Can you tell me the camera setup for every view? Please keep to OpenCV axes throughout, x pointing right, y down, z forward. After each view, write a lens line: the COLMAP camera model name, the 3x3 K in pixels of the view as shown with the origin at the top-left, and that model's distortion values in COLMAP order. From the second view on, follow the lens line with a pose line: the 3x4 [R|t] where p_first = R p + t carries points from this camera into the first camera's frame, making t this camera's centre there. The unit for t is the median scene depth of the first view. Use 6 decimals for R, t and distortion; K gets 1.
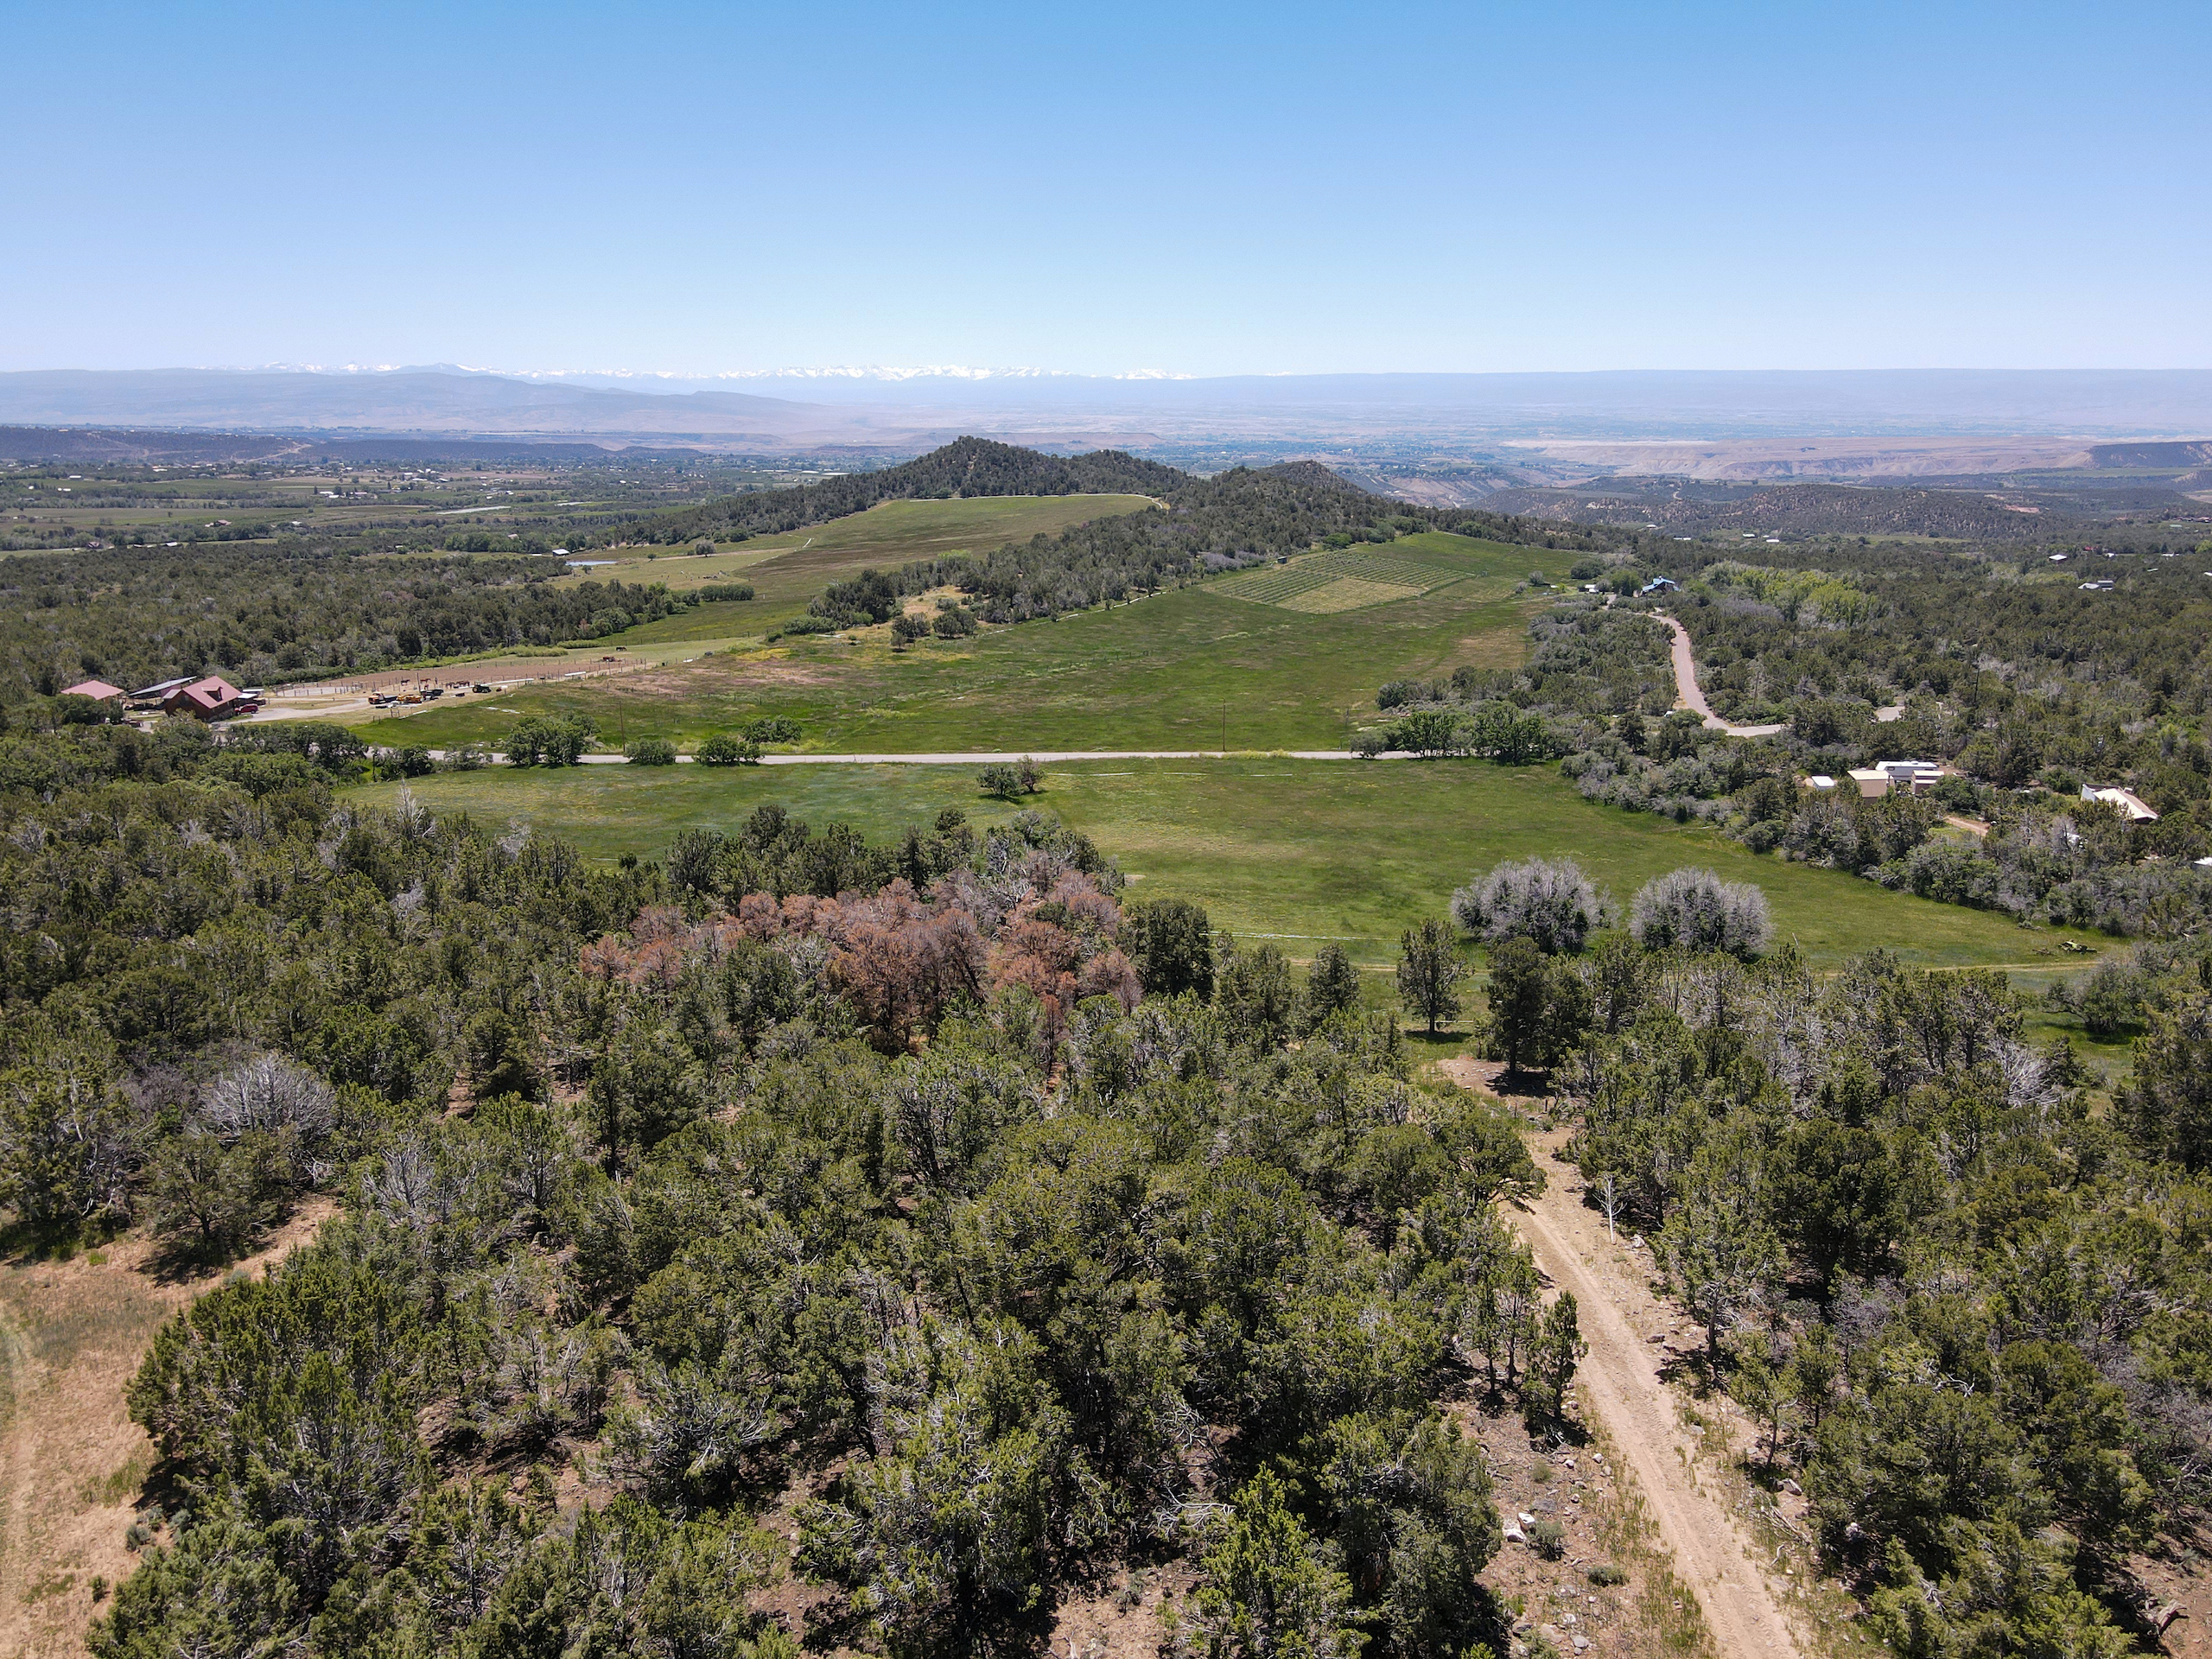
lens RADIAL K [[1628.3, 0, 1098.6], [0, 1628.3, 823.9], [0, 0, 1]] dist [0.007722, 0.012554]
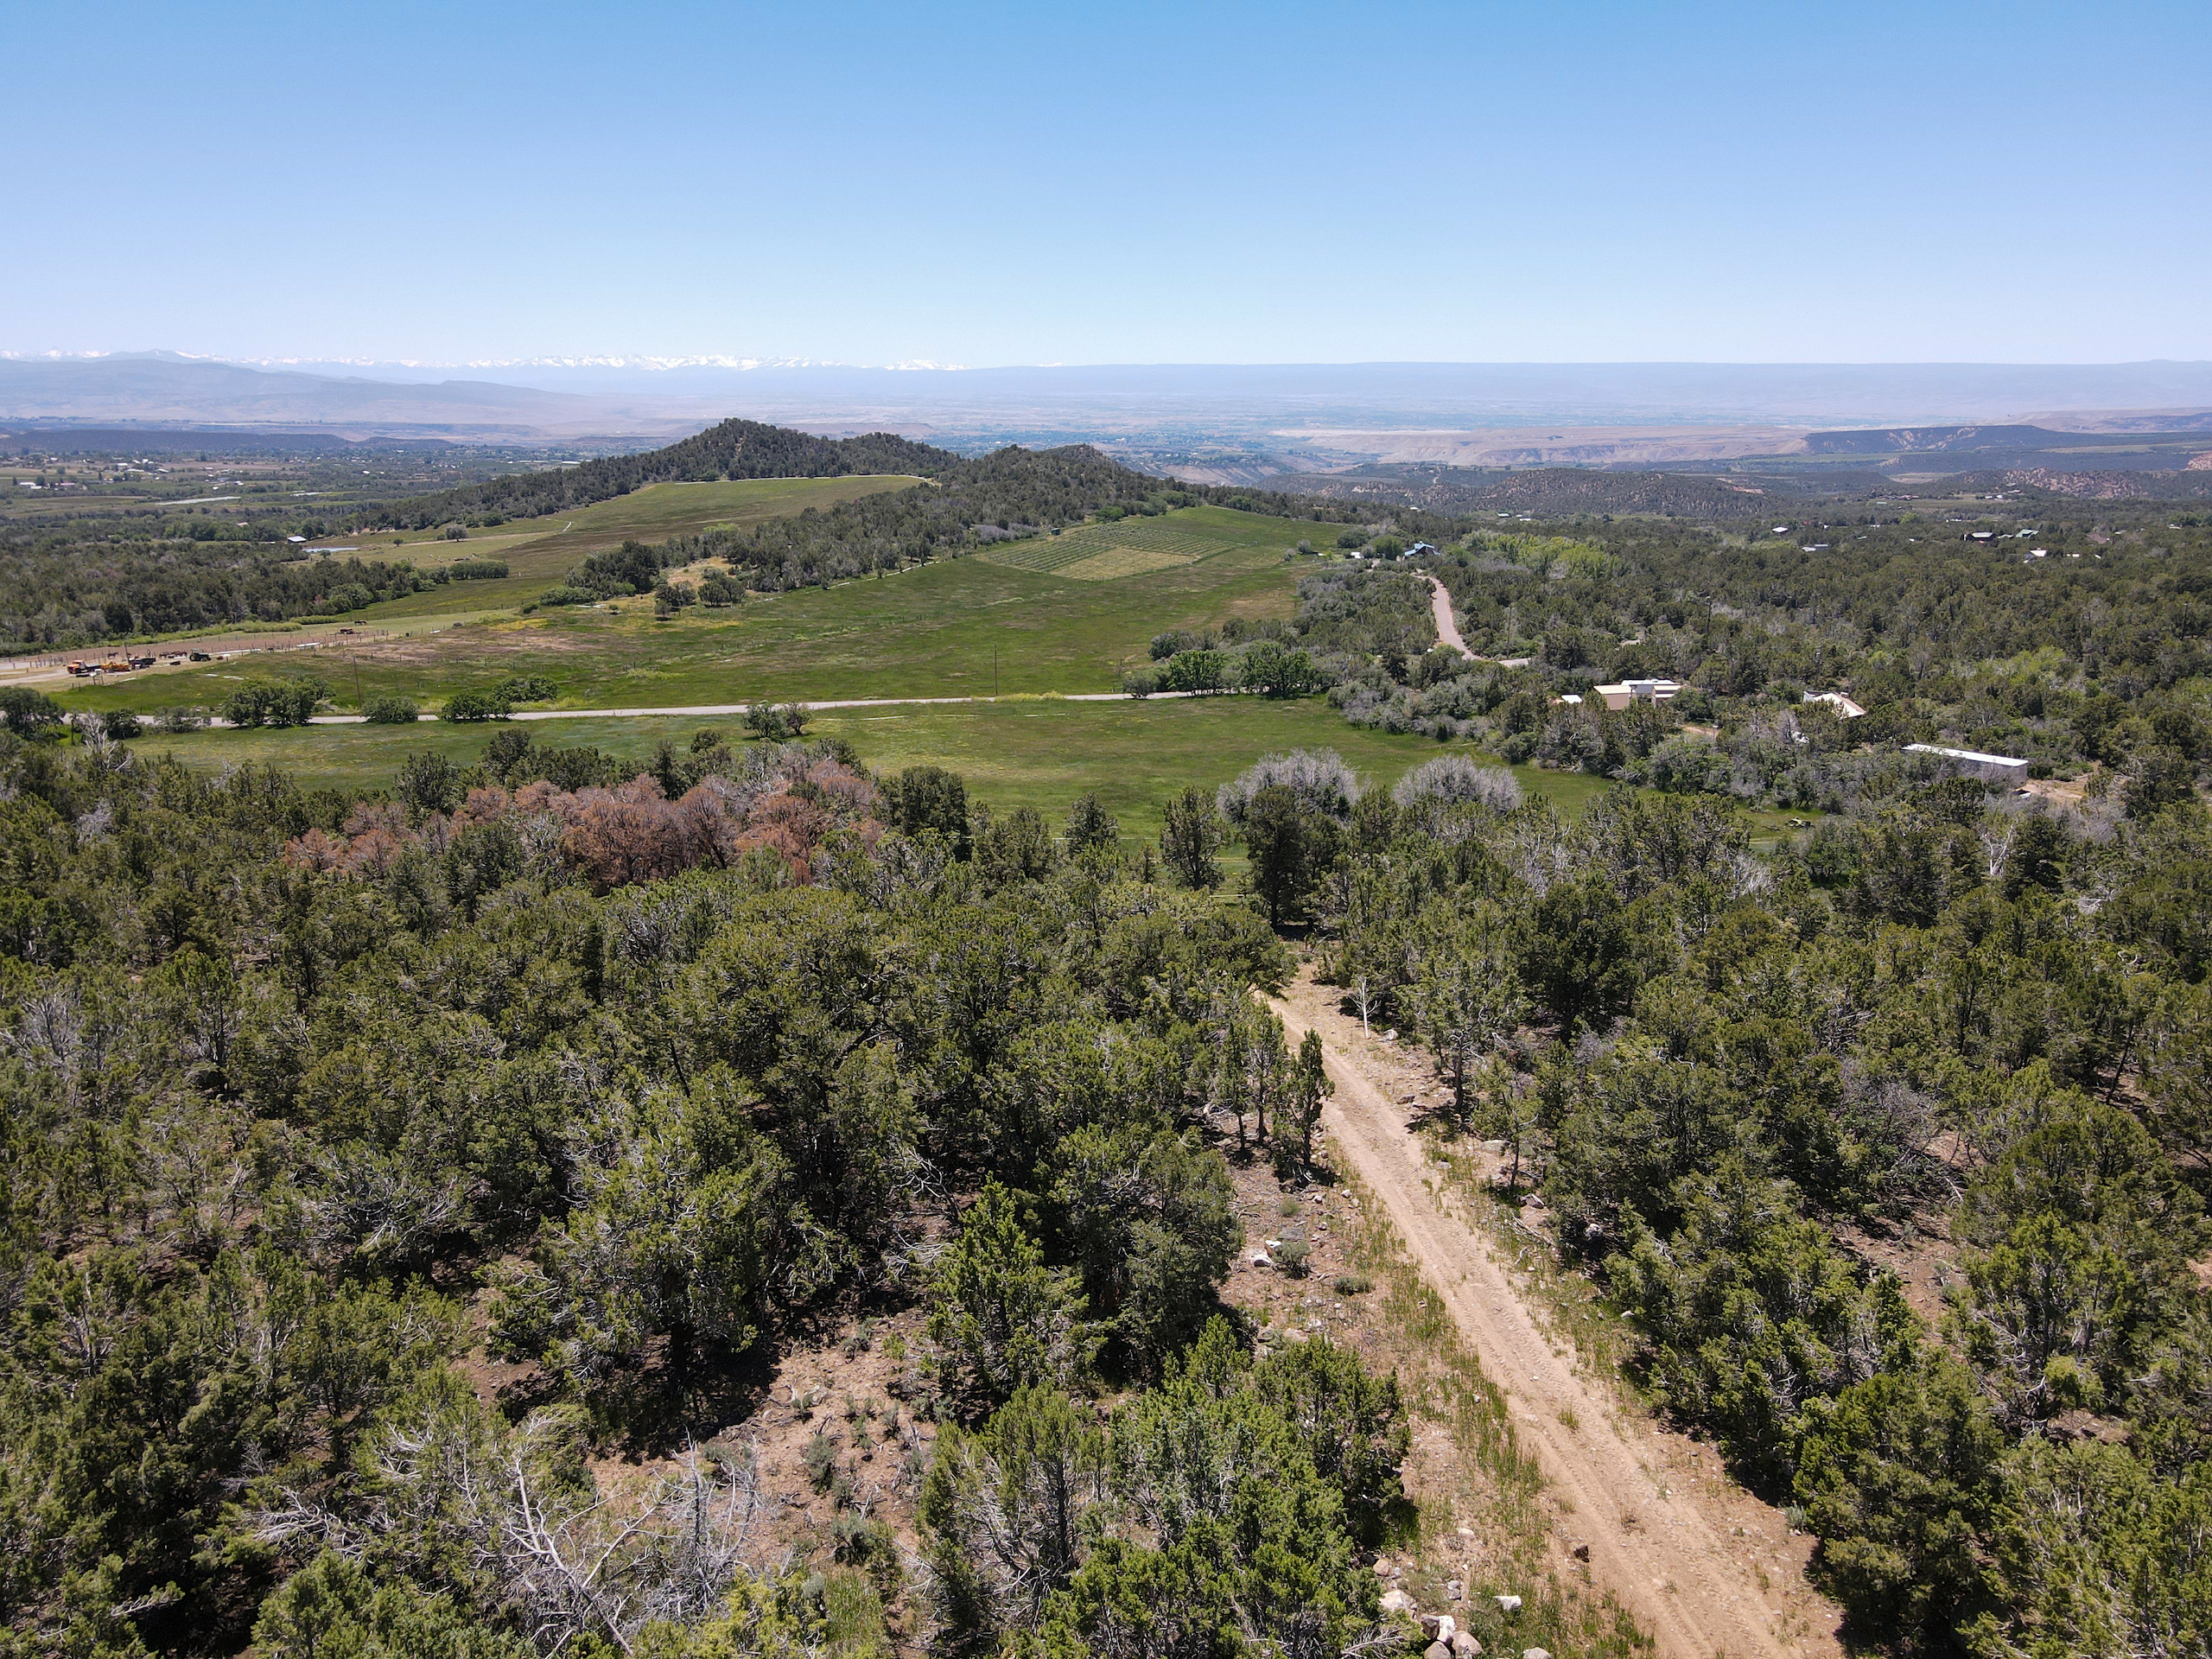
lens RADIAL K [[1628.3, 0, 1098.9], [0, 1628.3, 825.4], [0, 0, 1]] dist [0.007722, 0.012554]
pose [[0.990981, -0.034339, 0.129527, 0.007672], [0.033646, 0.999405, 0.007539, 0.029953], [-0.129709, -0.003113, 0.991547, 0.009872]]
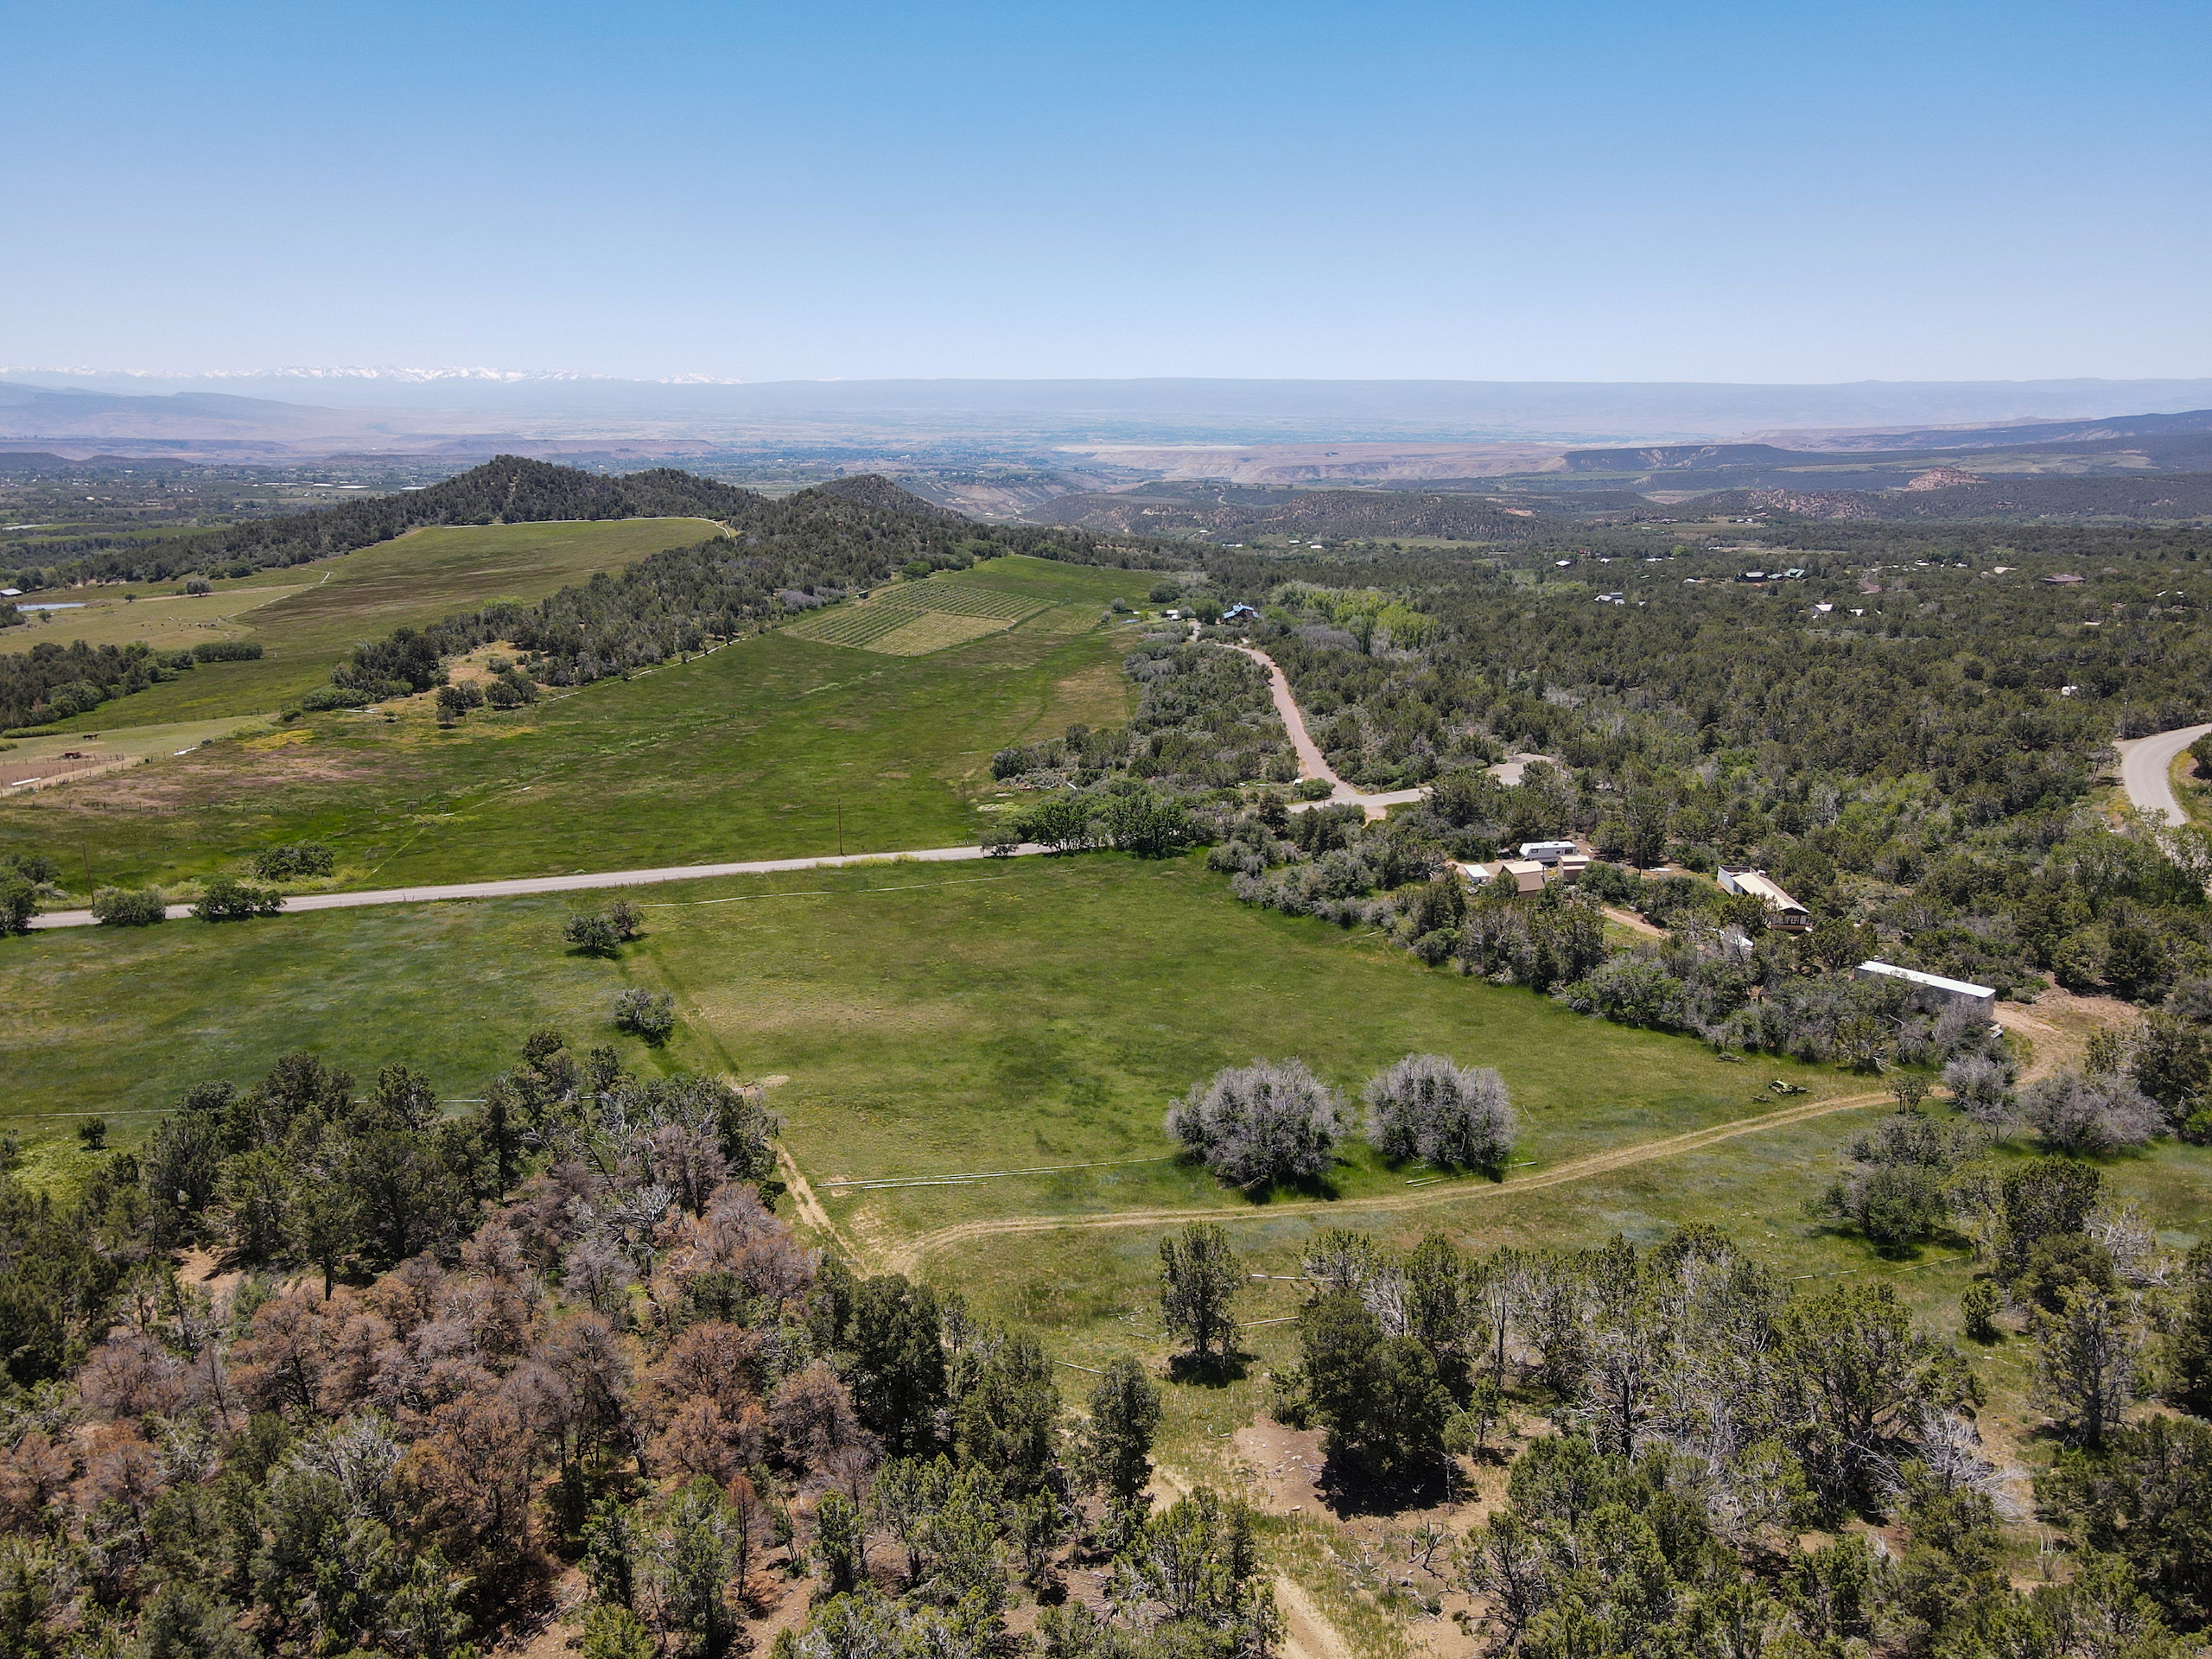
lens RADIAL K [[1628.3, 0, 1096.0], [0, 1628.3, 815.7], [0, 0, 1]] dist [0.007722, 0.012554]
pose [[0.965635, -0.061096, 0.252620, -0.014776], [0.062882, 0.998020, 0.001005, -0.062087], [-0.252182, 0.014915, 0.967565, 0.097088]]
